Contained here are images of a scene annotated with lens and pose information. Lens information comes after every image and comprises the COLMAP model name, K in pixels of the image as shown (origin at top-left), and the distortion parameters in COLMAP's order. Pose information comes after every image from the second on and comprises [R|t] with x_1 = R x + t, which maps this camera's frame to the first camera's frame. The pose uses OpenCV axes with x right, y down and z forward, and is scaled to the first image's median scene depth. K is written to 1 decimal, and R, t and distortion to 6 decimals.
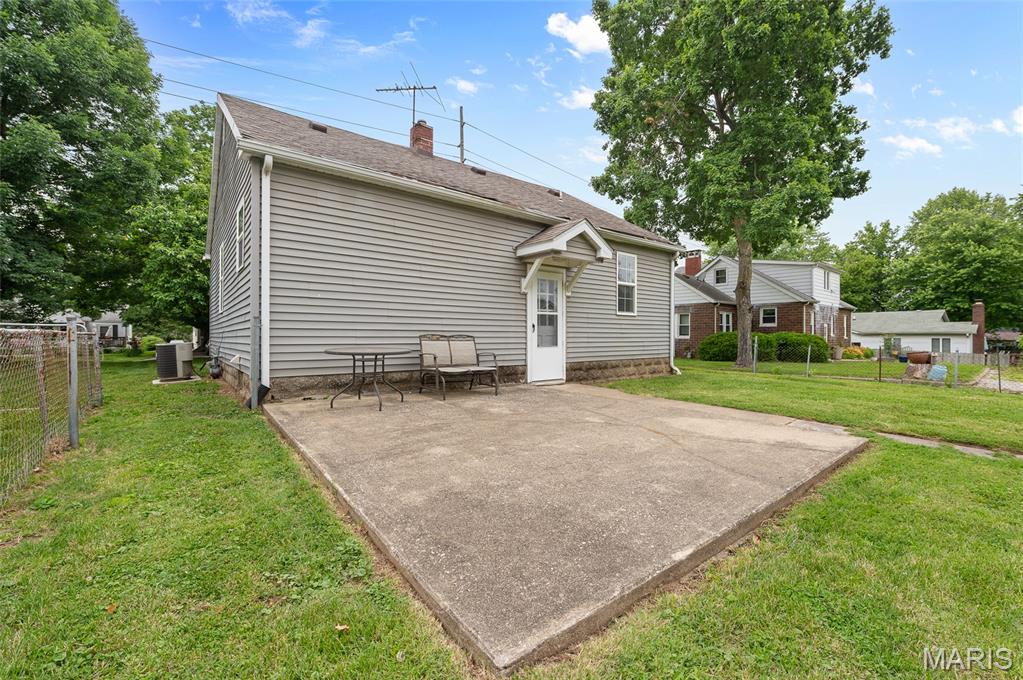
lens RADIAL K [[422.9, 0, 508.2], [0, 422.9, 341.0], [0, 0, 1]] dist [-0.002675, -0.000402]
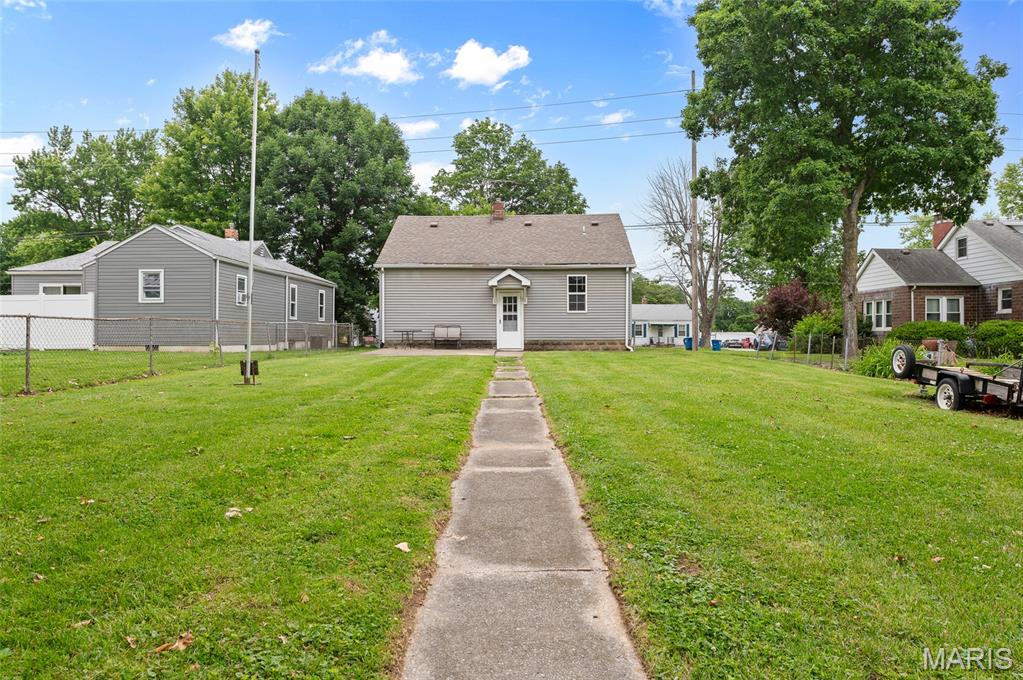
lens RADIAL K [[688.4, 0, 512.7], [0, 688.4, 339.2], [0, 0, 1]] dist [-0.001906, -0.001138]
pose [[0.775792, -0.000765, -0.630989, 1.989762], [-0.005038, 0.999960, -0.007407, 0.069779], [0.630969, 0.008925, 0.775757, -1.363237]]
